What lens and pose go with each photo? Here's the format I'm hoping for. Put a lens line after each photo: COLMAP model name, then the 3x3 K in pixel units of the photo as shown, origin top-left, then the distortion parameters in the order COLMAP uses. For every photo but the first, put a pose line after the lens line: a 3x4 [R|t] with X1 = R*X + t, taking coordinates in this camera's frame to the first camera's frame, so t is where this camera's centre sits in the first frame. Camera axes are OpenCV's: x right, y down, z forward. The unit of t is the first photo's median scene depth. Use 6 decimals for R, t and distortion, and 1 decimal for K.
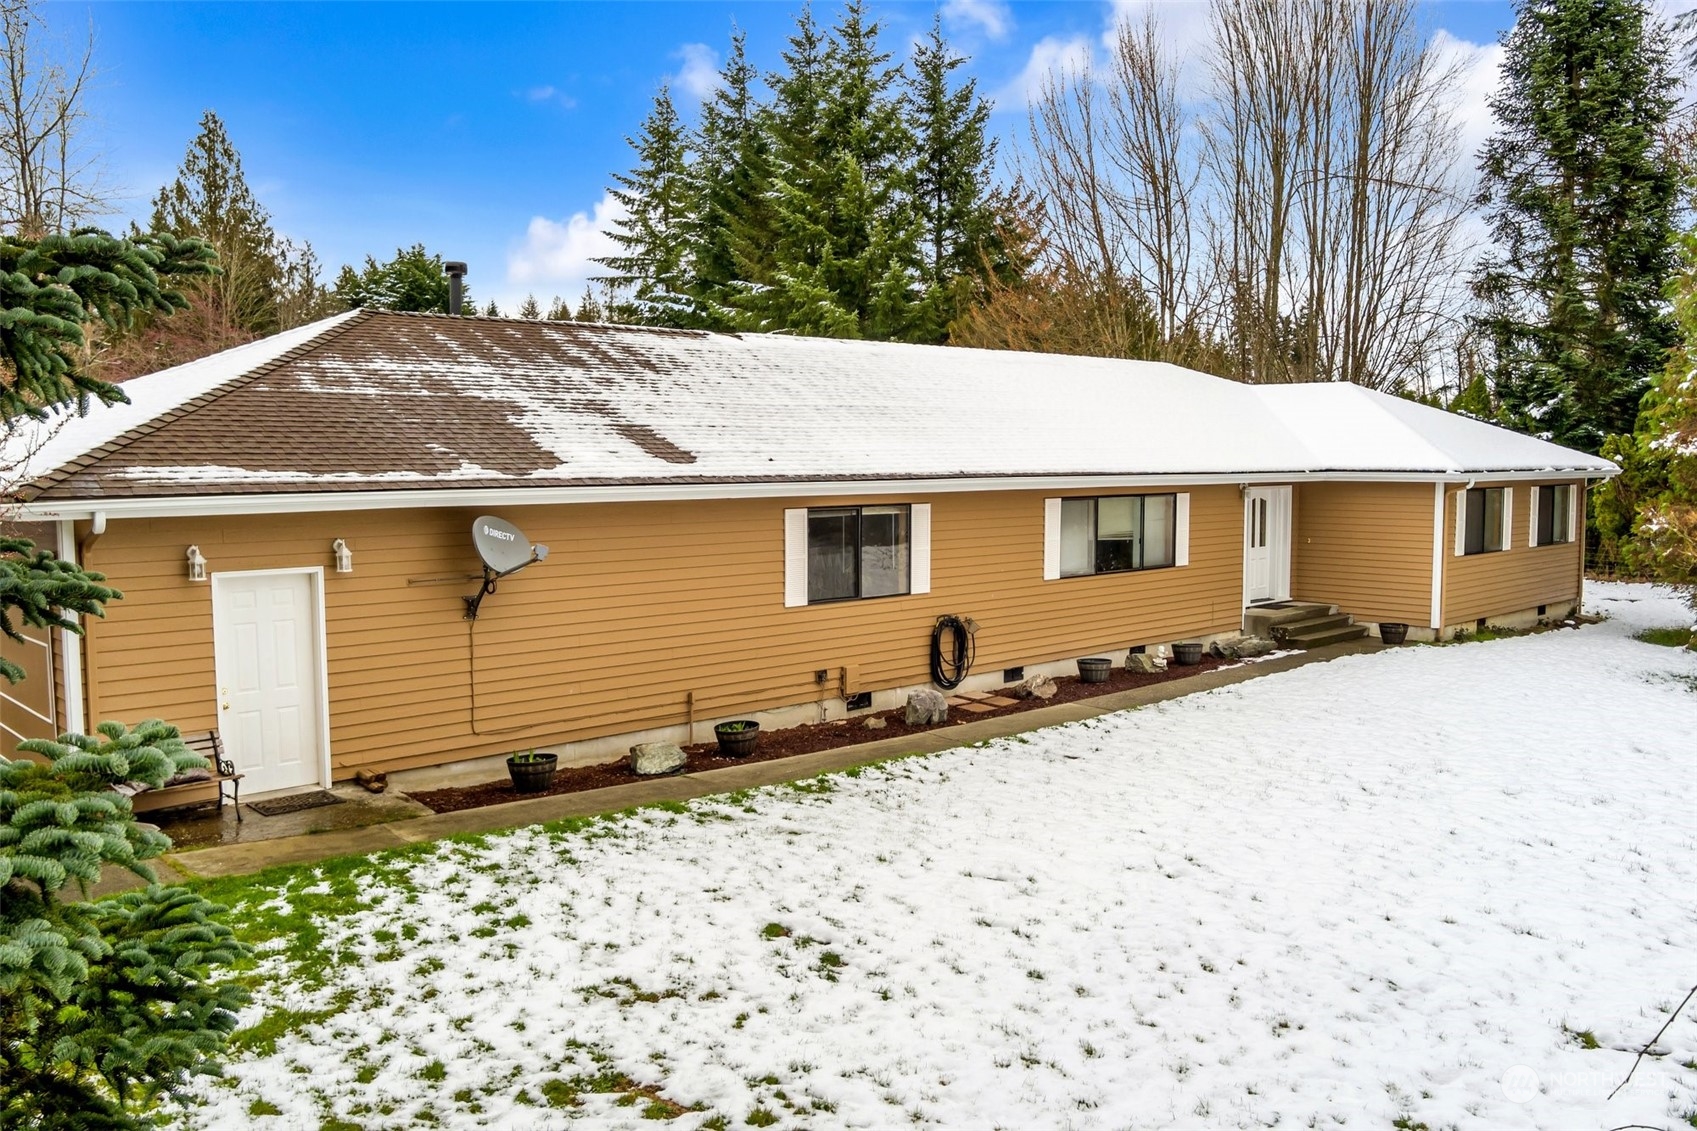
lens RADIAL K [[1353.4, 0, 848.5], [0, 1353.4, 565.5], [0, 0, 1]] dist [-0.047588, -0.000598]
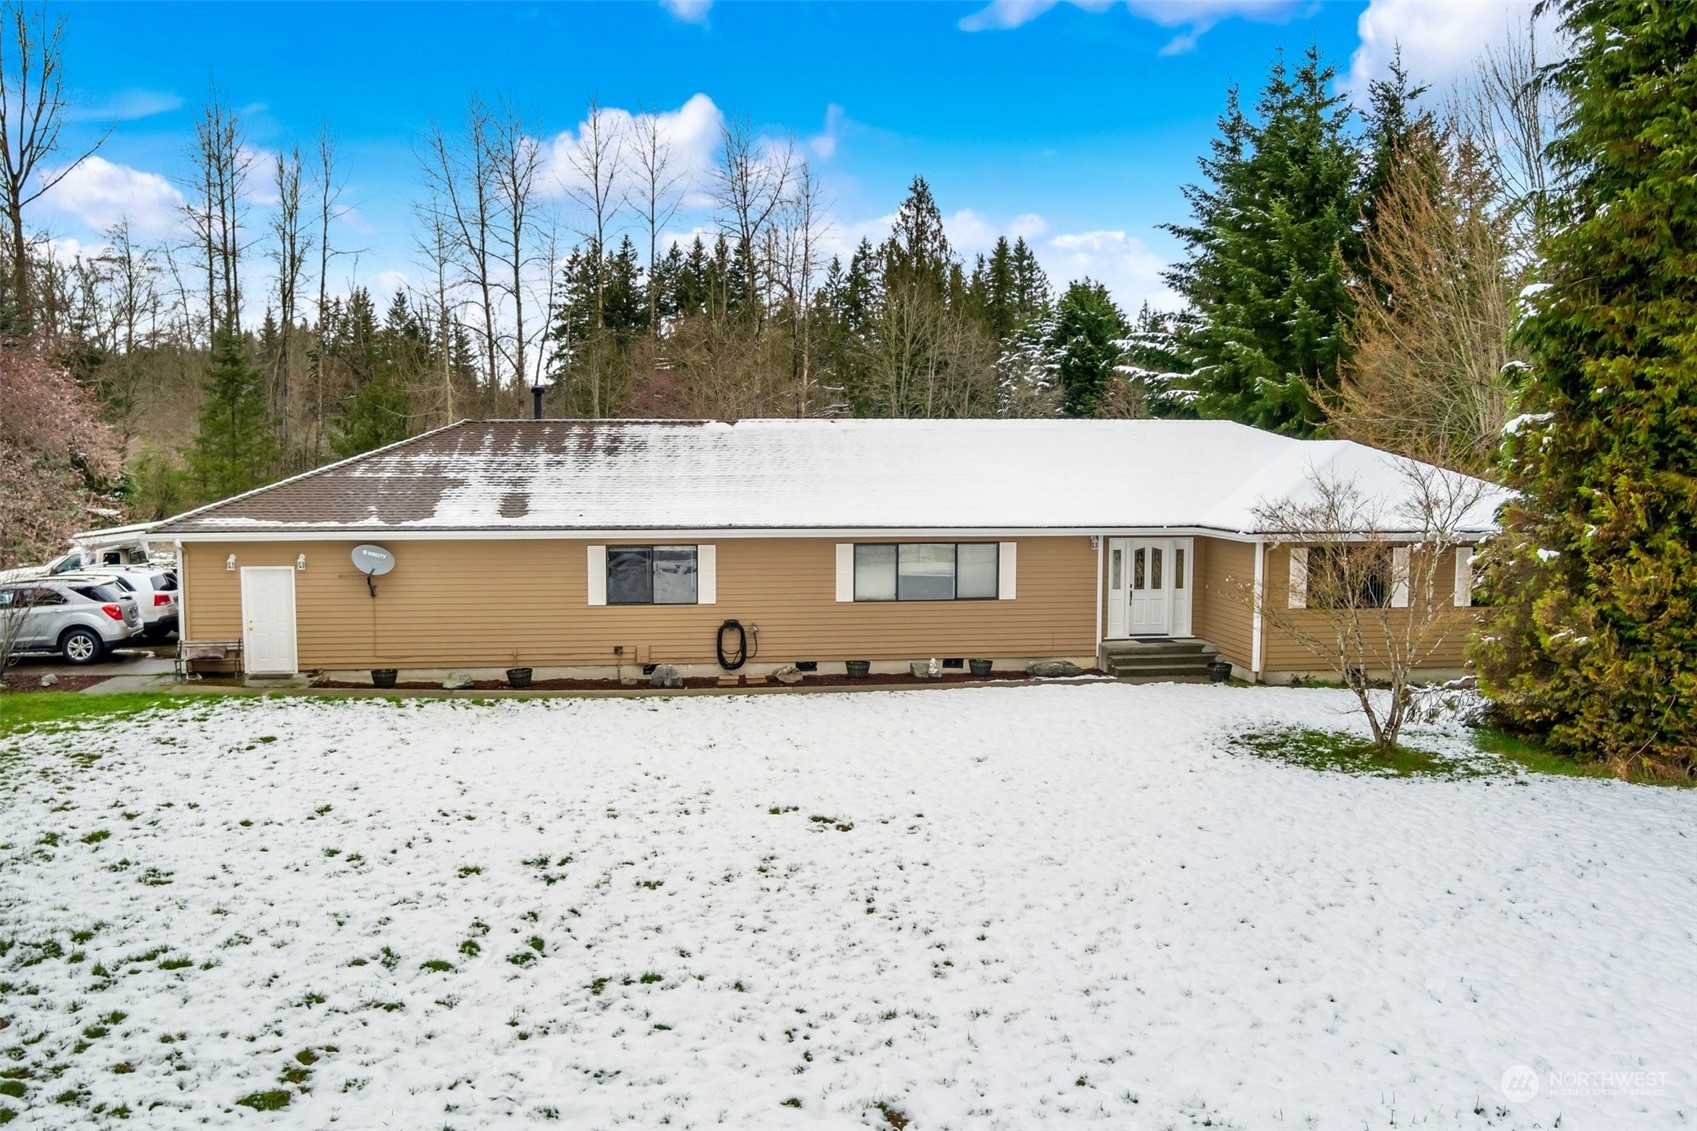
lens RADIAL K [[1353.4, 0, 848.5], [0, 1353.4, 565.5], [0, 0, 1]] dist [-0.047588, -0.000598]
pose [[0.822118, 0.051349, -0.566997, 1.024771], [-0.051572, 0.998547, 0.015655, -0.053223], [0.566976, 0.016371, 0.823571, -0.157215]]
